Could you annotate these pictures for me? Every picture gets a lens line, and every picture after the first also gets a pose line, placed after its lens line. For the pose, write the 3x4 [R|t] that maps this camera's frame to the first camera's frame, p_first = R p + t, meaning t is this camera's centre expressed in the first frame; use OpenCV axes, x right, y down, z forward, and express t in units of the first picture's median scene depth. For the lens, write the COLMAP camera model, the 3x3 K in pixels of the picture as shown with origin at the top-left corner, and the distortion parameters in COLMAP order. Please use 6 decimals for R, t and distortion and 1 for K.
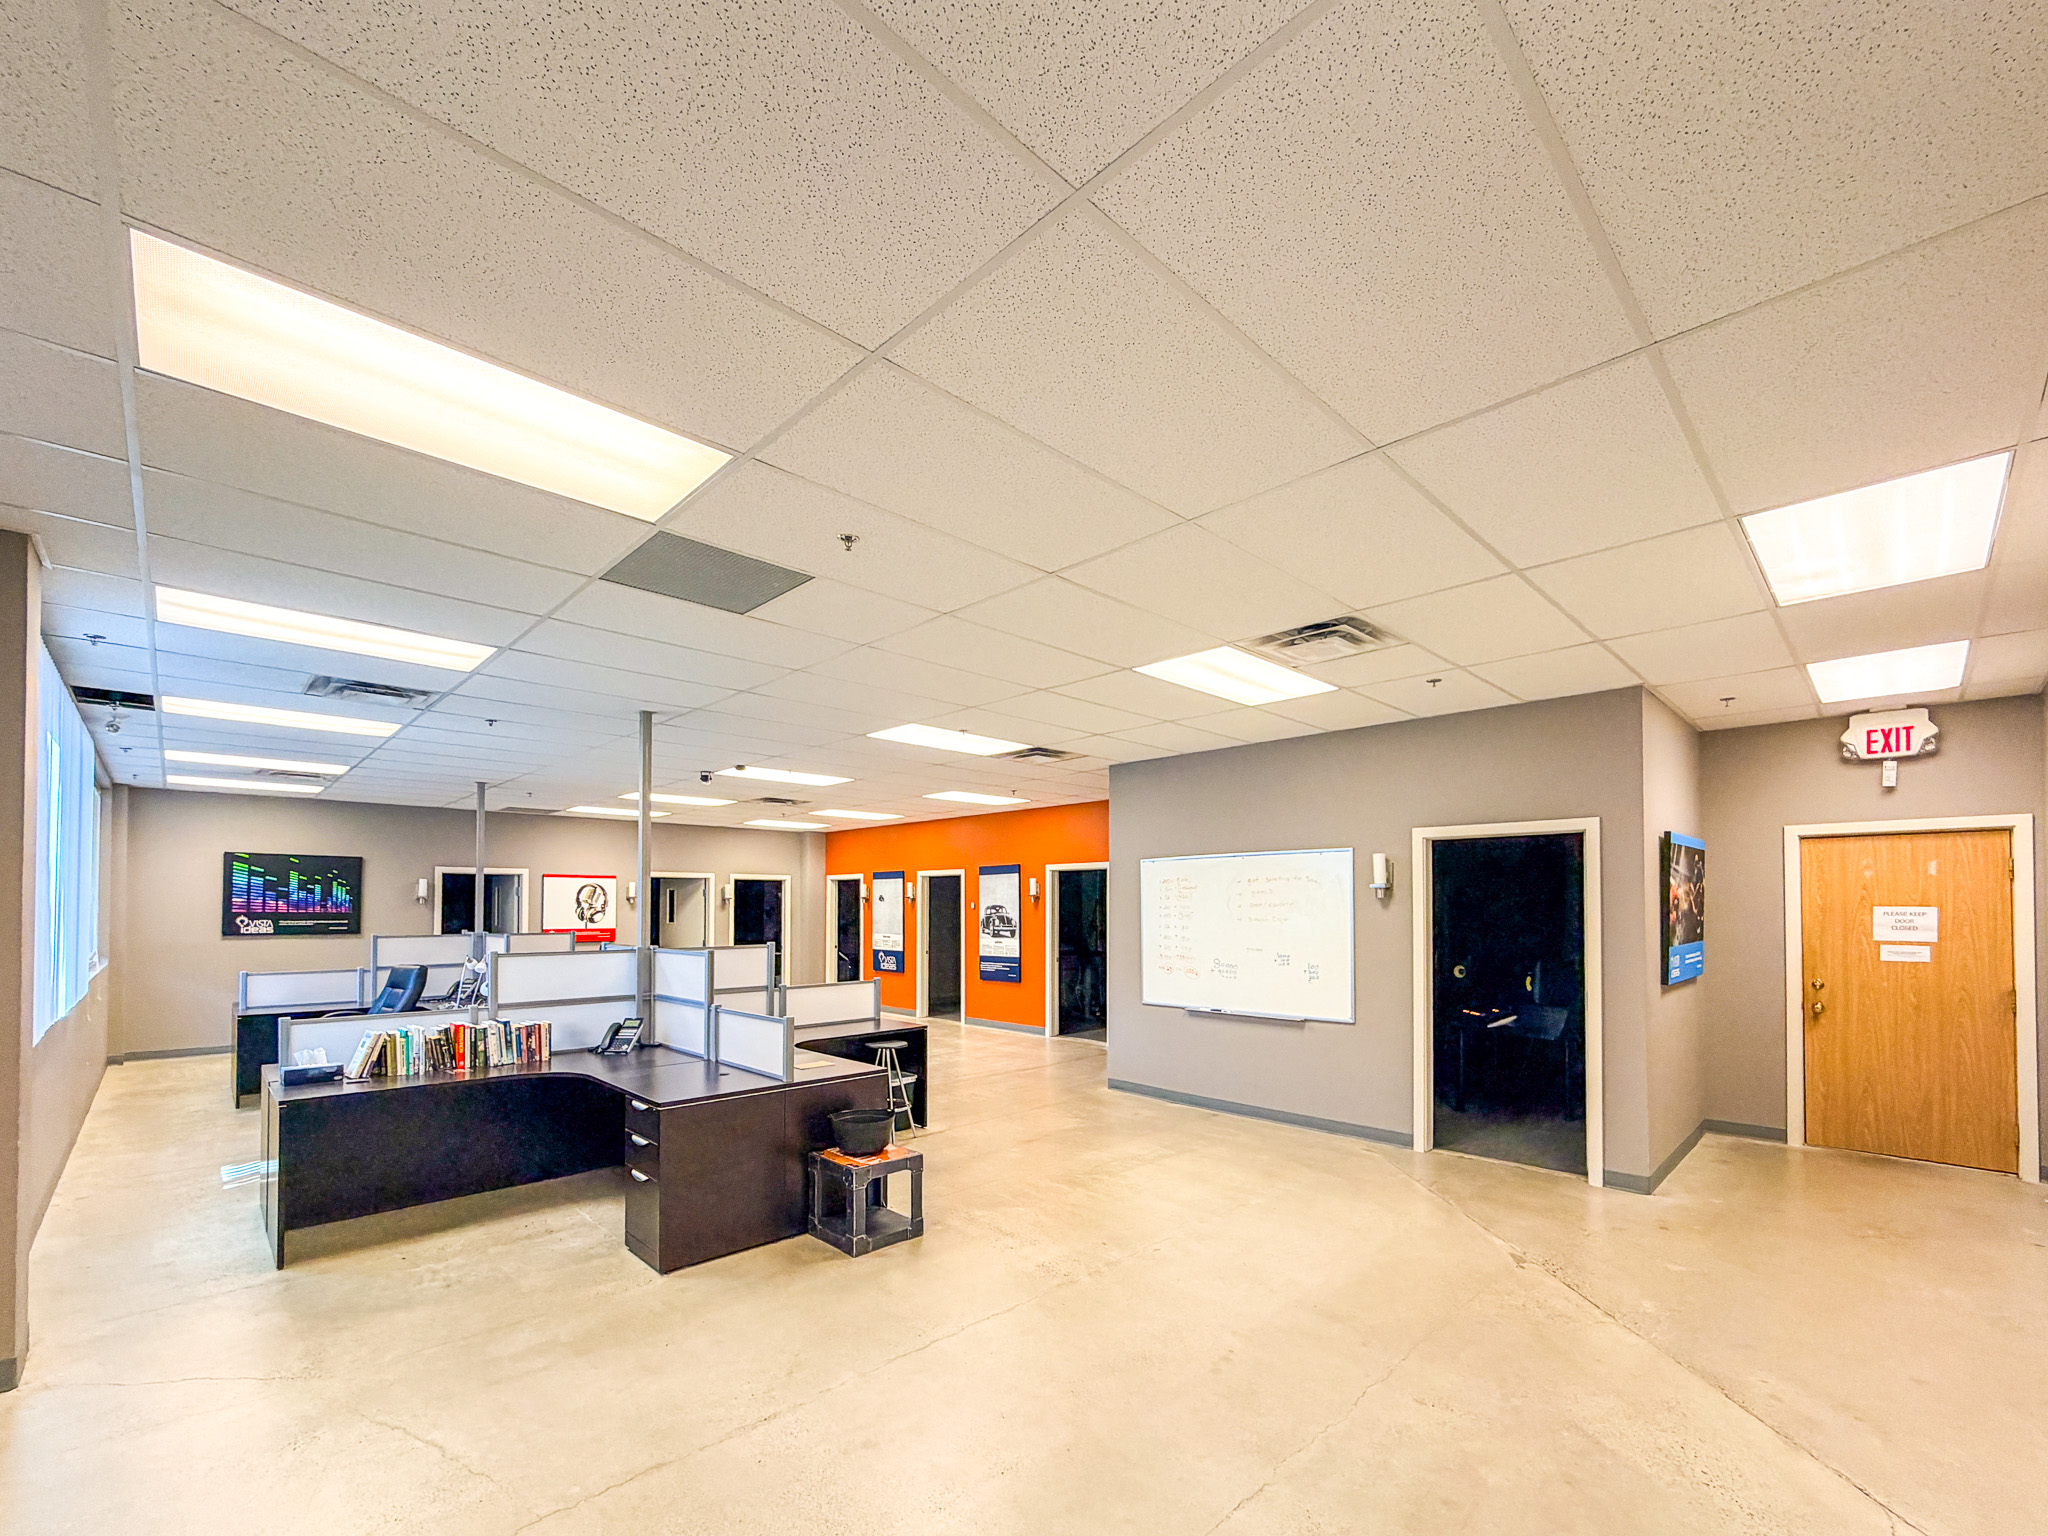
lens RADIAL K [[867.5, 0, 1062.5], [0, 867.5, 883.3], [0, 0, 1]] dist [0.001420, 0.000009]
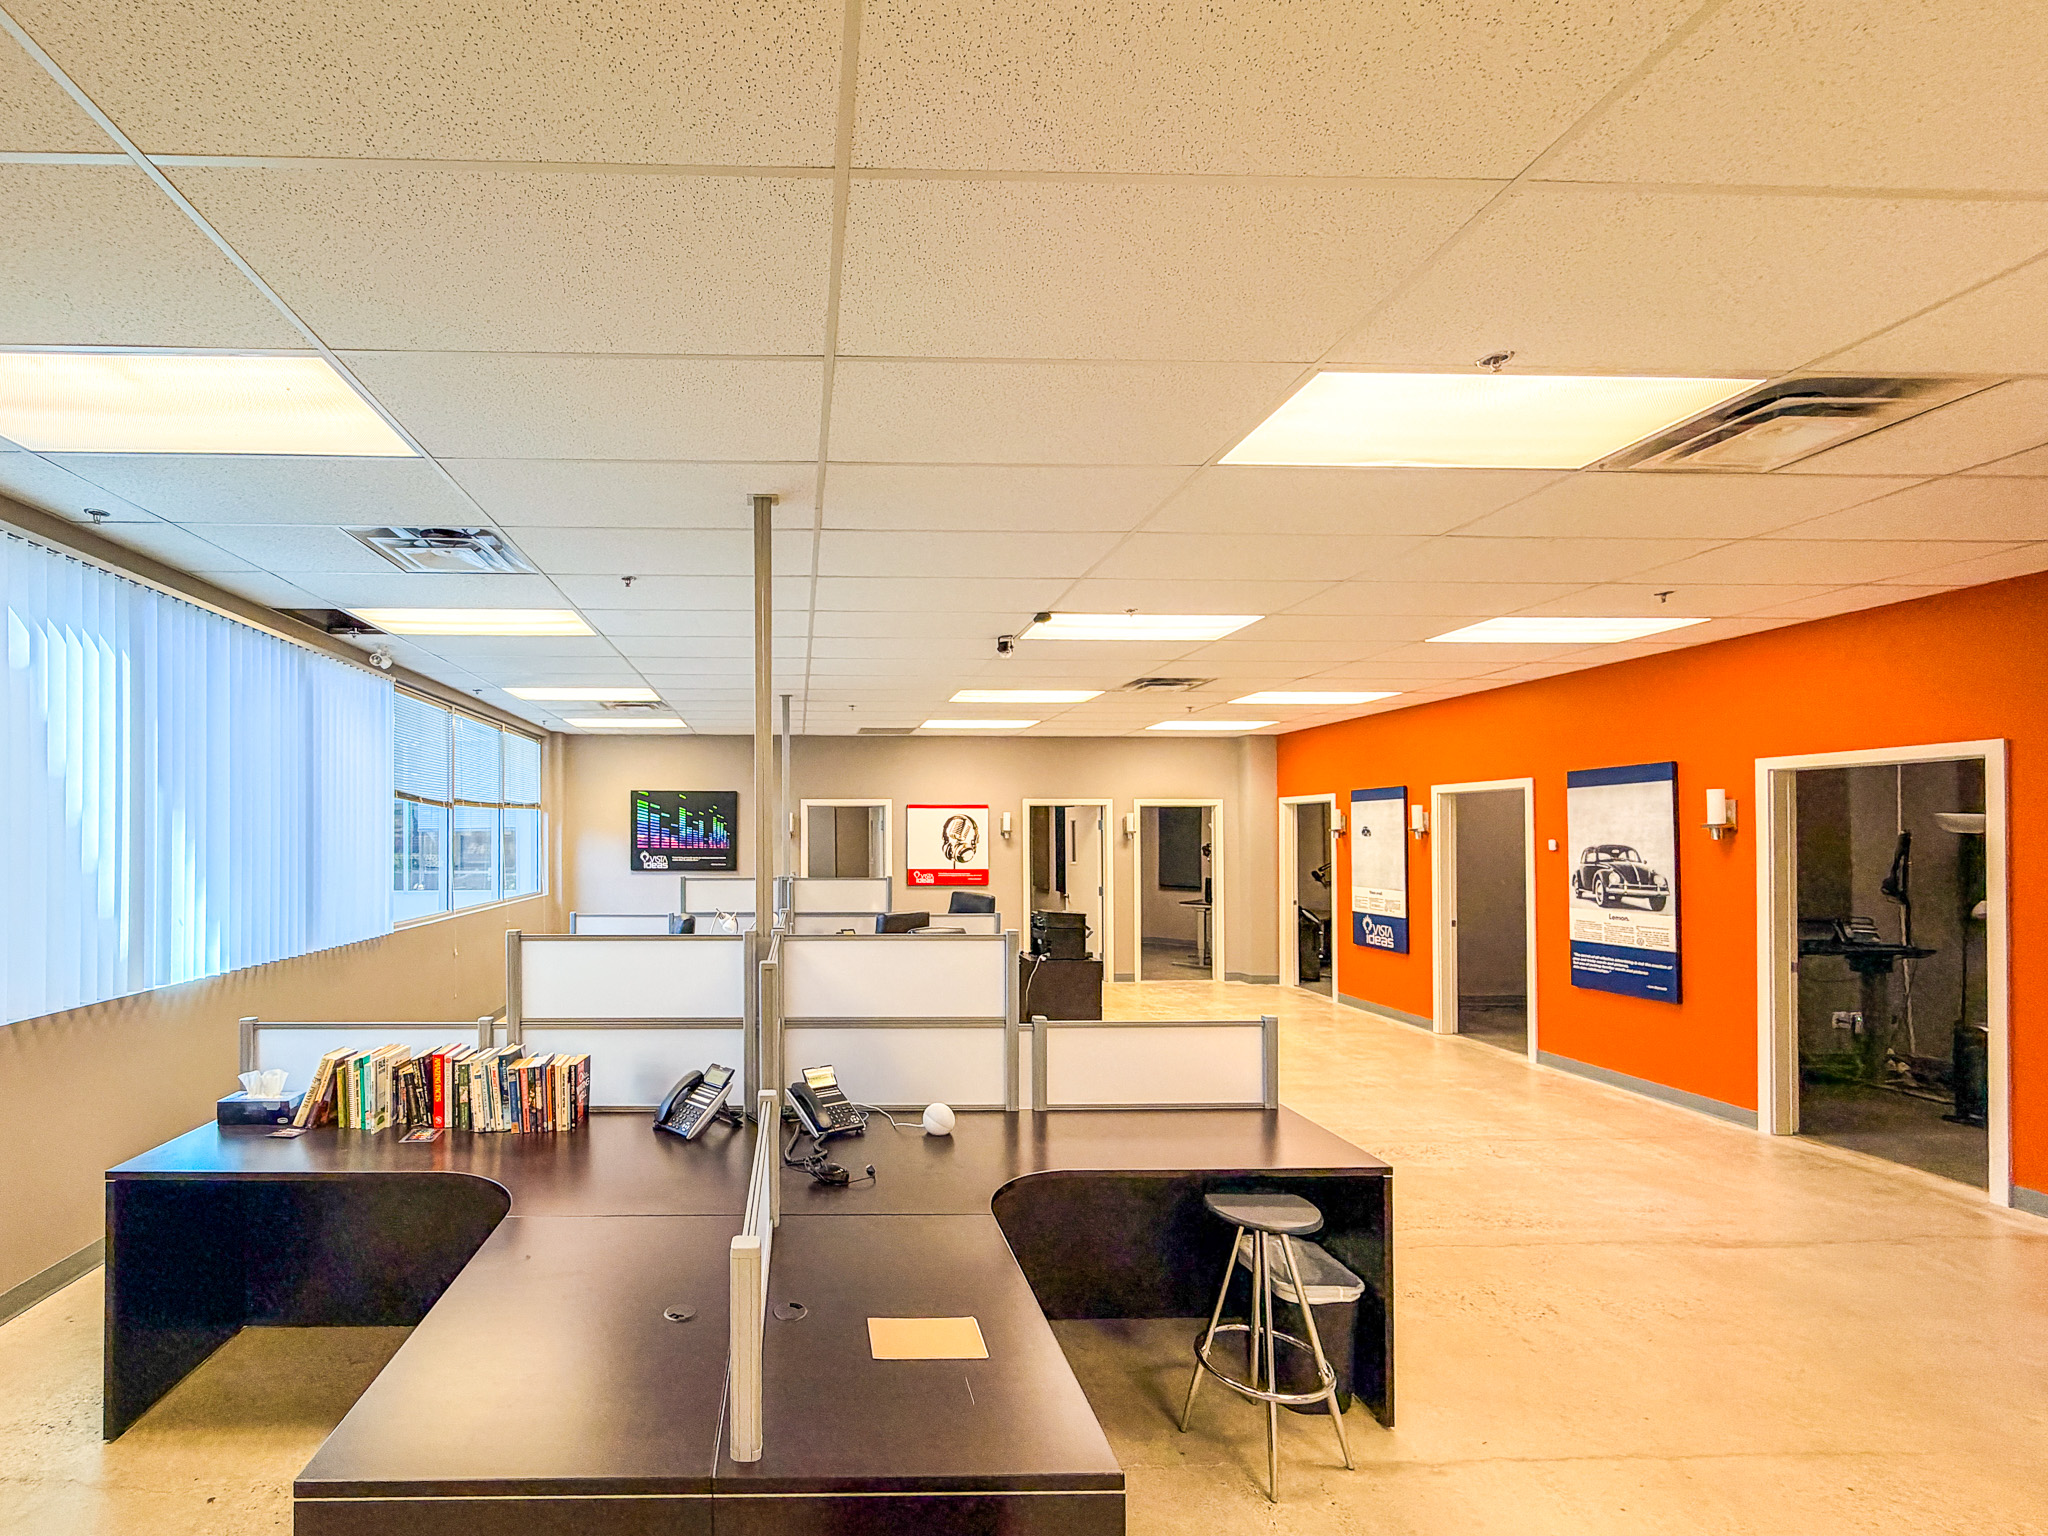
lens RADIAL K [[929.1, 0, 783.6], [0, 929.1, 827.5], [0, 0, 1]] dist [0.000774, -0.000092]
pose [[0.697327, -0.005998, -0.716728, -0.024844], [0.017423, 0.999811, 0.008584, 0.001660], [0.716541, -0.018473, 0.697300, 0.276394]]
